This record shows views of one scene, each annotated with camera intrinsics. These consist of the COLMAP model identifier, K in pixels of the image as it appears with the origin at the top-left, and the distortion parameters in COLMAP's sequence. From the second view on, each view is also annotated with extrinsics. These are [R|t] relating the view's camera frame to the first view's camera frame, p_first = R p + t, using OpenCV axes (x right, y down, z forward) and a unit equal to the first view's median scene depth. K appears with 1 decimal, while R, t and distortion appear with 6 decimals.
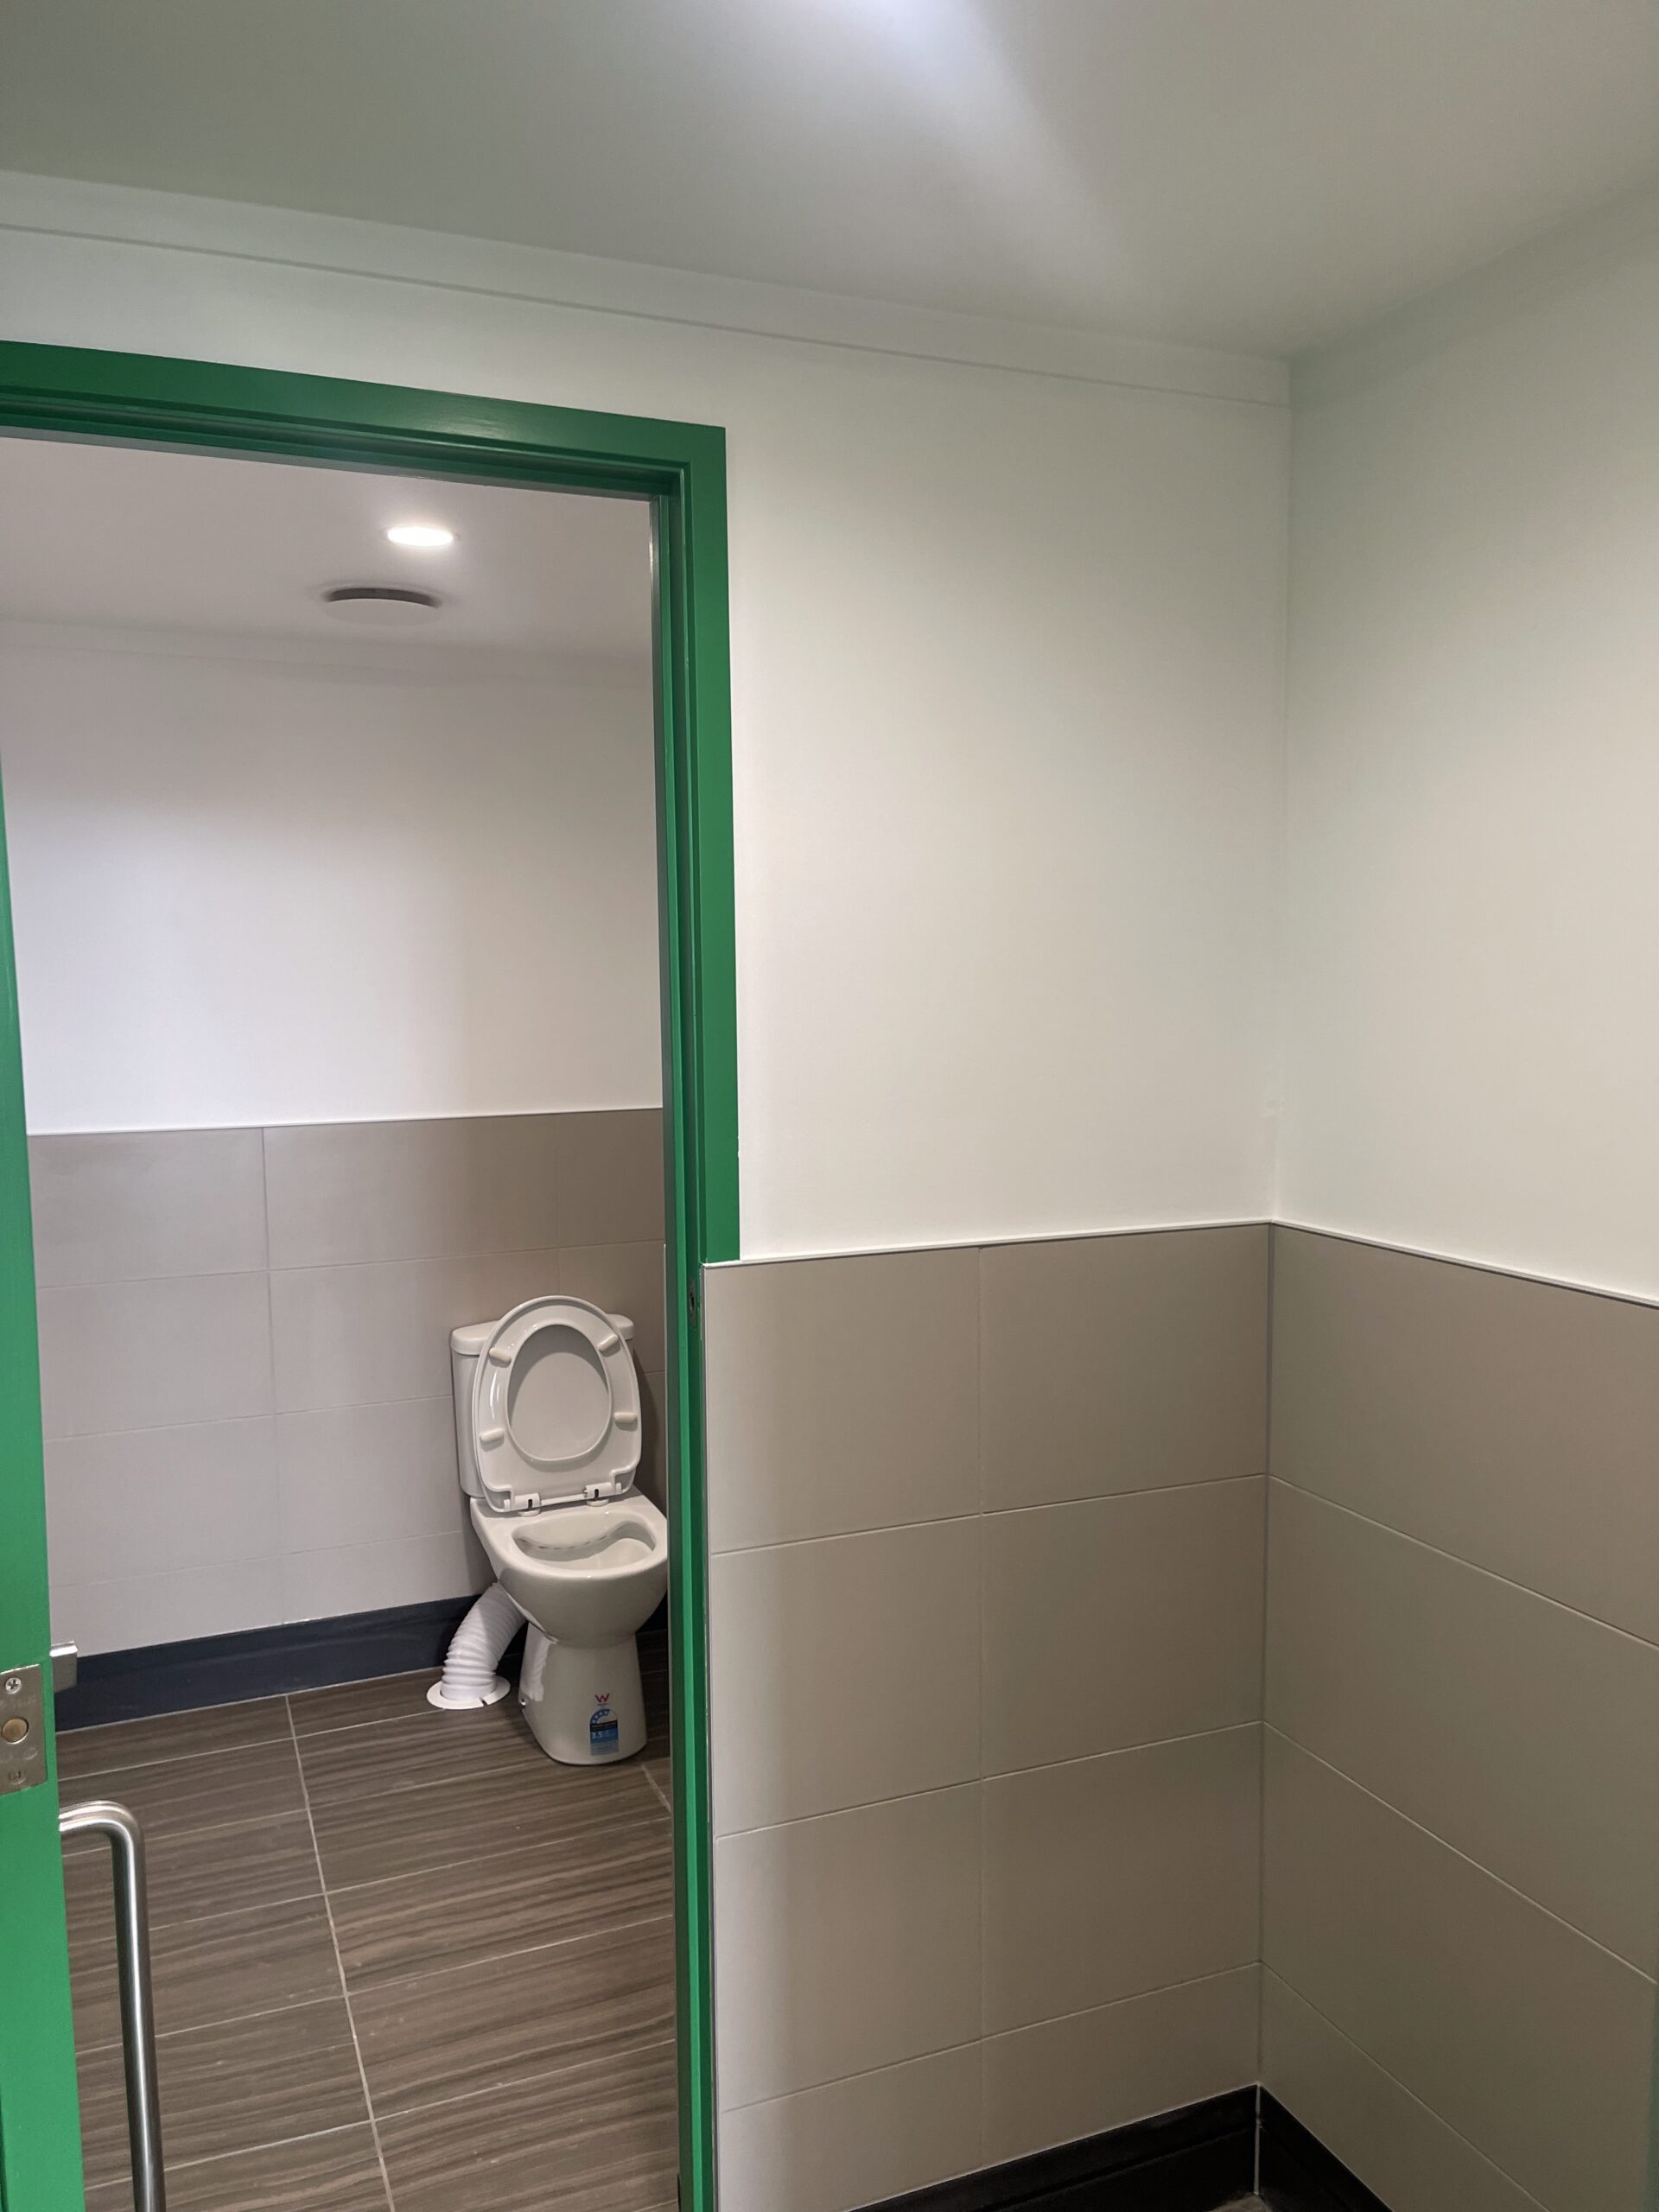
lens RADIAL K [[1667.6, 0, 840.3], [0, 1667.6, 1119.7], [0, 0, 1]] dist [0.050329, -0.065551]
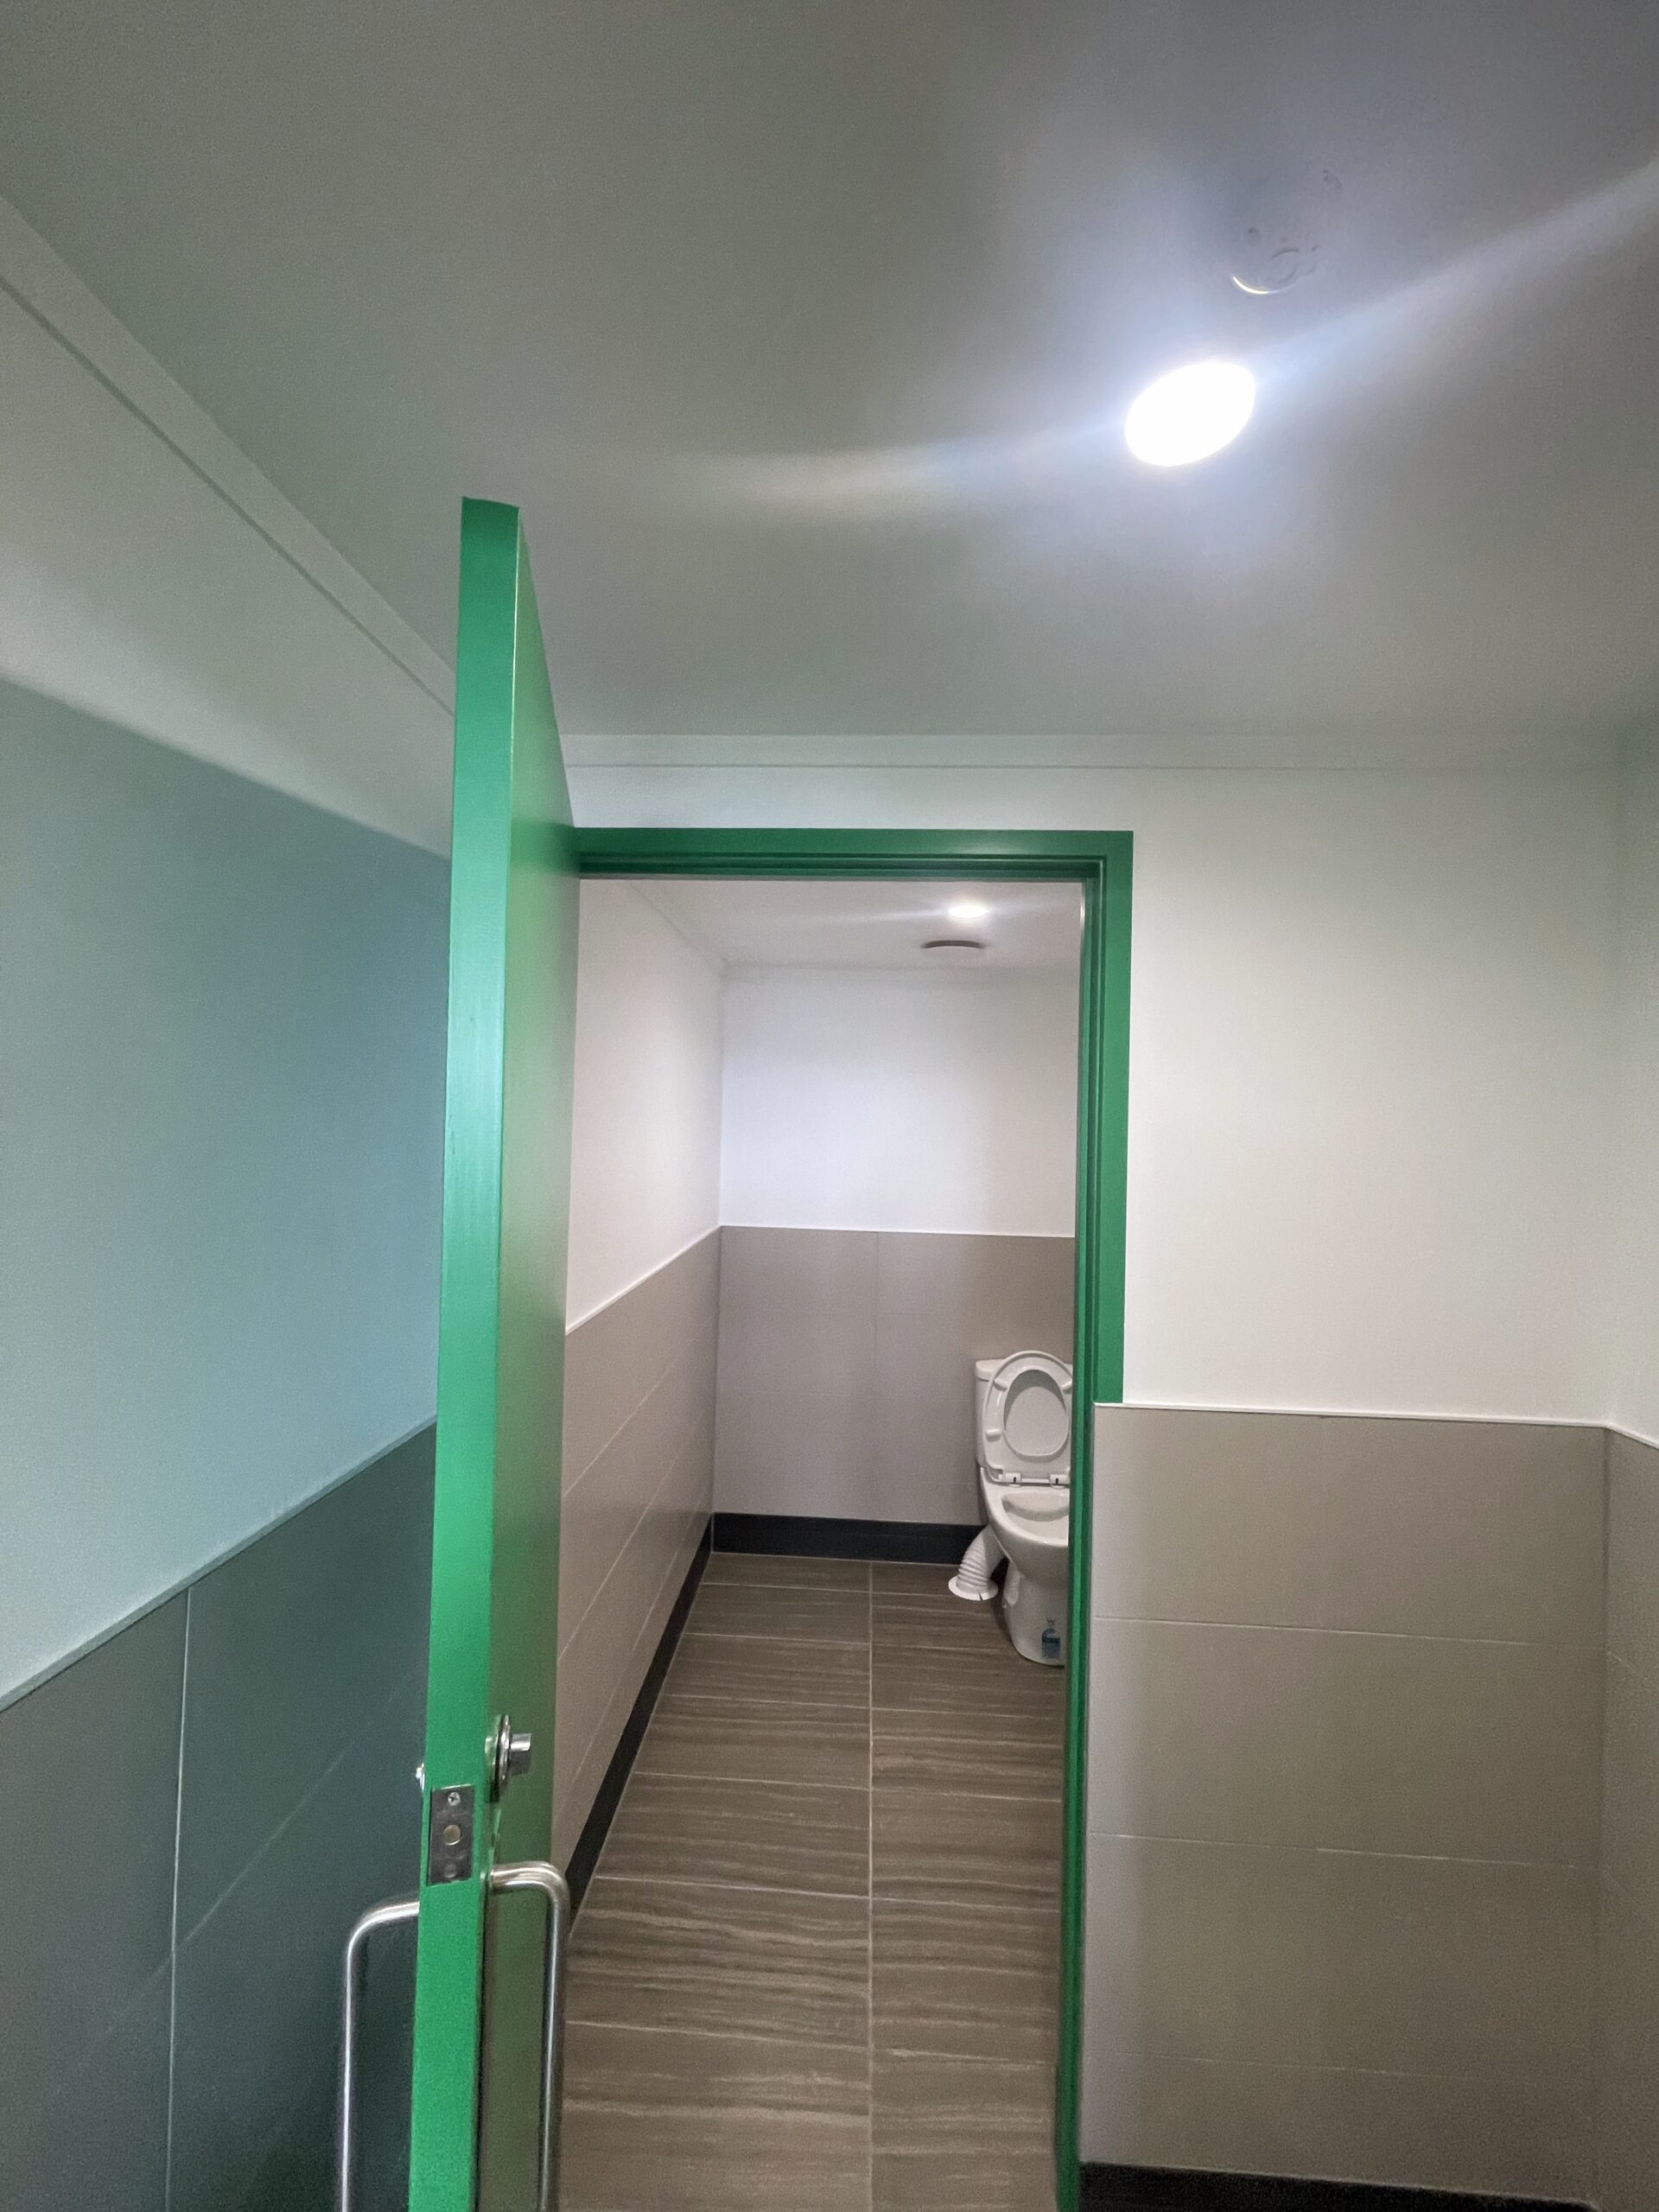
lens RADIAL K [[892.4, 0, 821.5], [0, 892.4, 1104.9], [0, 0, 1]] dist [-0.002023, 0.000688]
pose [[0.899195, 0.025117, -0.436826, 0.017416], [-0.074078, 0.992678, -0.095410, -0.038957], [0.431231, 0.118151, 0.894472, 0.104777]]
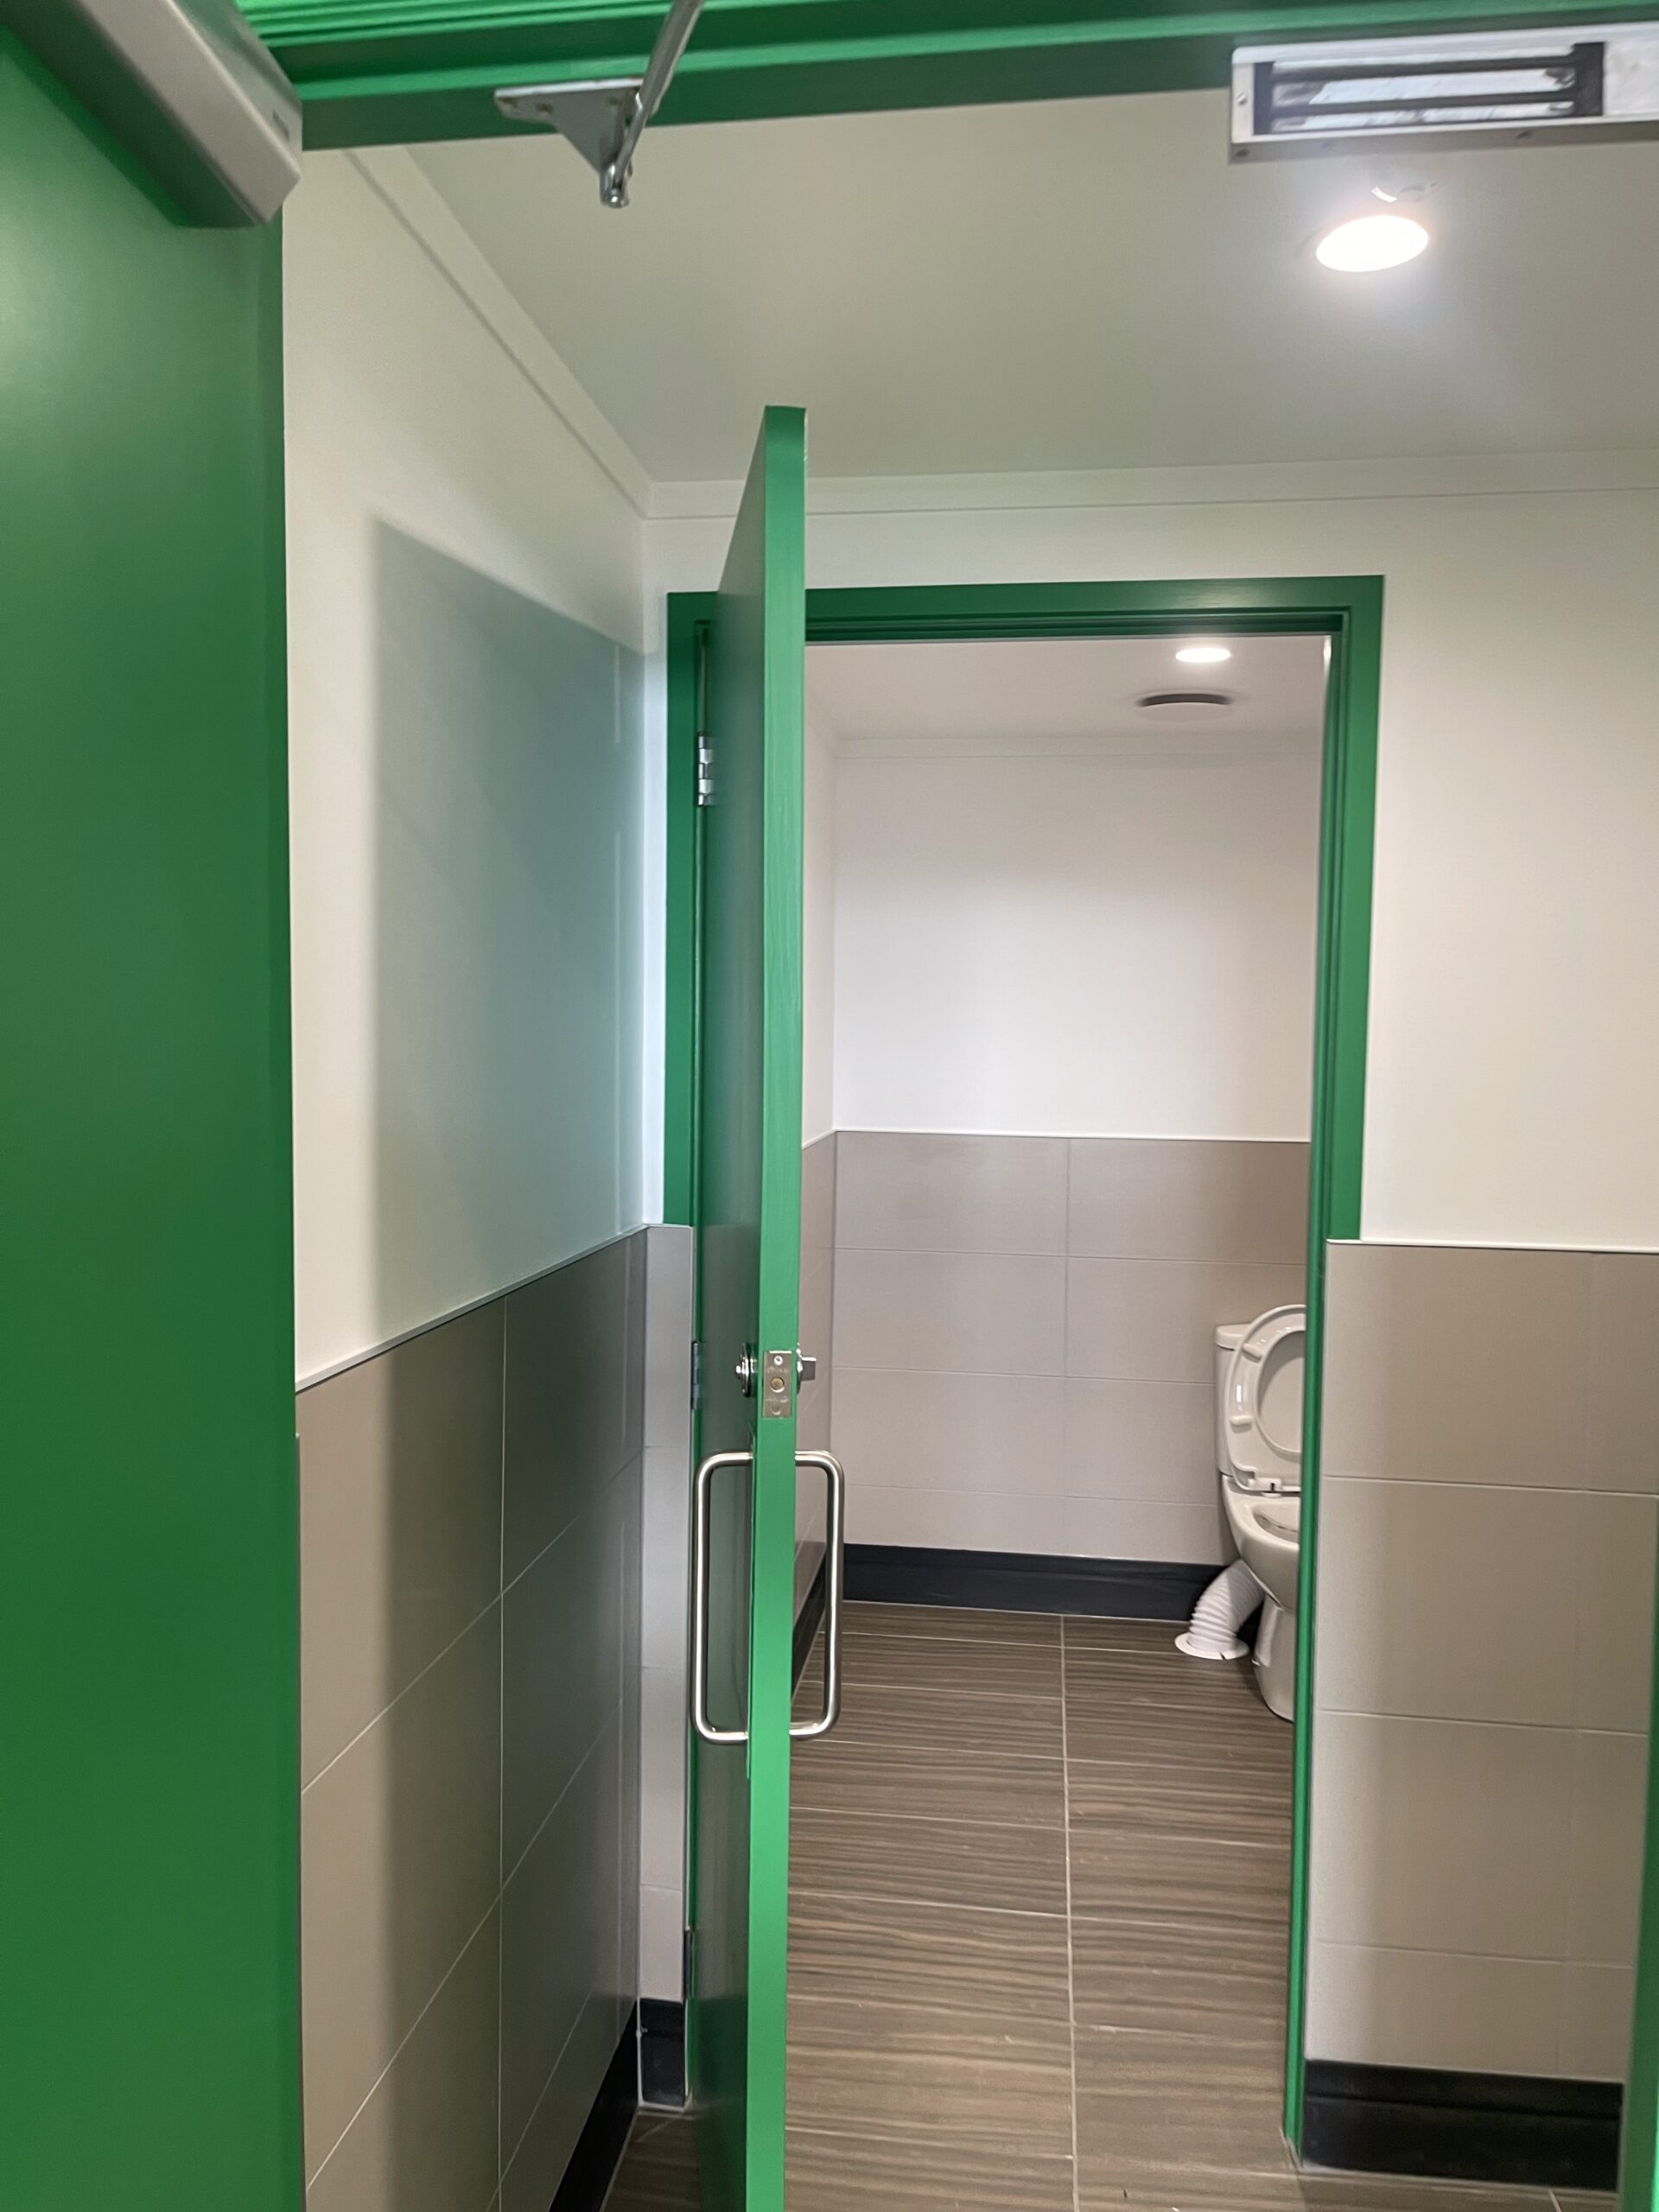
lens RADIAL K [[1667.6, 0, 820.4], [0, 1667.6, 1119.4], [0, 0, 1]] dist [0.050329, -0.065551]
pose [[0.862627, 0.052401, -0.503118, 0.113184], [-0.068629, 0.997547, -0.013771, 0.021128], [0.501163, 0.046408, 0.864108, -0.143956]]
